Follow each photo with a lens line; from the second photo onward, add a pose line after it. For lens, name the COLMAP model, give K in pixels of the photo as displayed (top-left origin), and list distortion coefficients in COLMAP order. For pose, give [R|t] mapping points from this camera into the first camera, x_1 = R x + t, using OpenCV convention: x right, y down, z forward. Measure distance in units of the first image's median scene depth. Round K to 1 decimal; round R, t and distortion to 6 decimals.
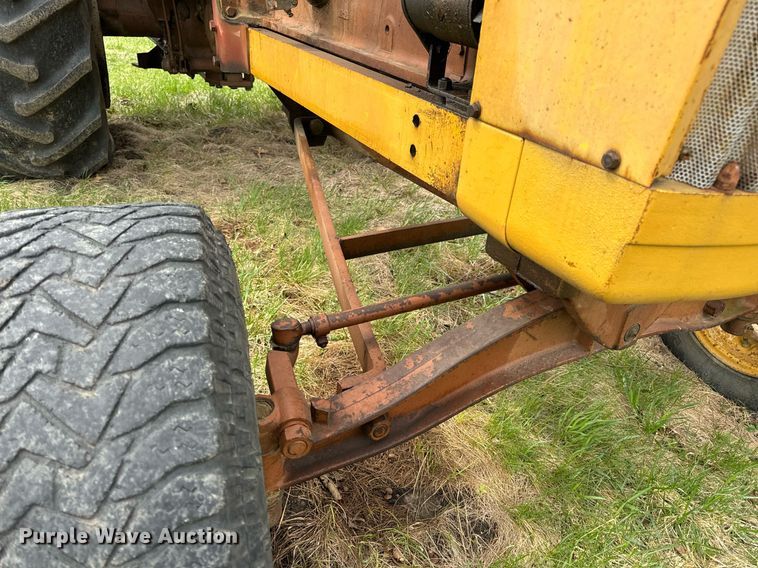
lens RADIAL K [[542.0, 0, 379.0], [0, 542.0, 284.0], [0, 0, 1]] dist [0.000008, 0.001328]
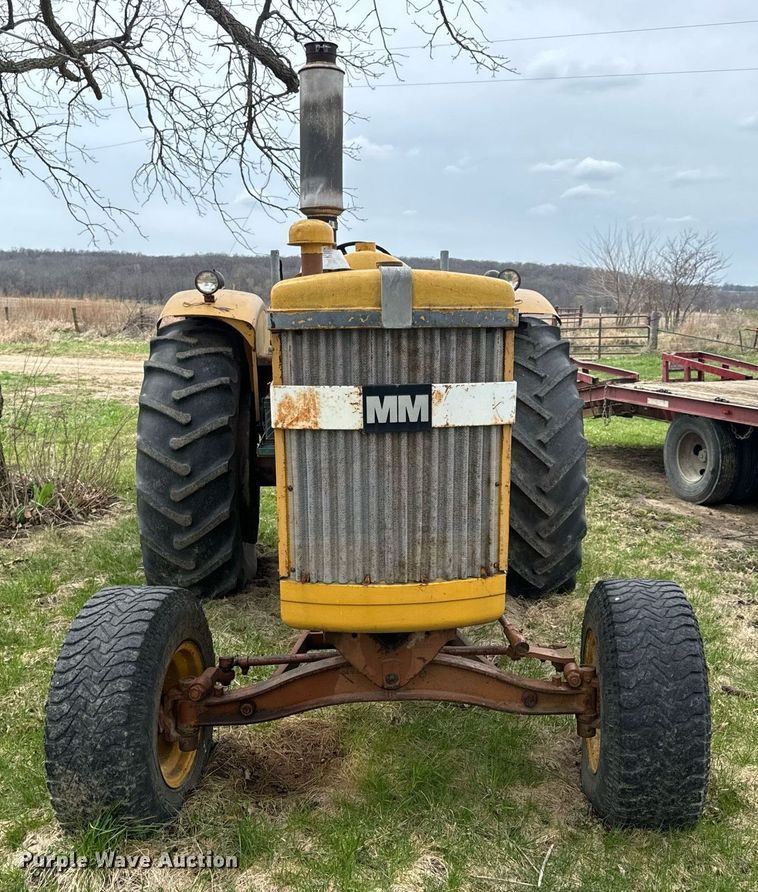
lens RADIAL K [[807.8, 0, 379.0], [0, 807.8, 446.0], [0, 0, 1]] dist [0.106343, -0.163474]
pose [[0.924294, -0.022183, -0.381037, 0.622942], [-0.138983, 0.910212, -0.390125, 0.190460], [0.355479, 0.413547, 0.838220, -0.673019]]
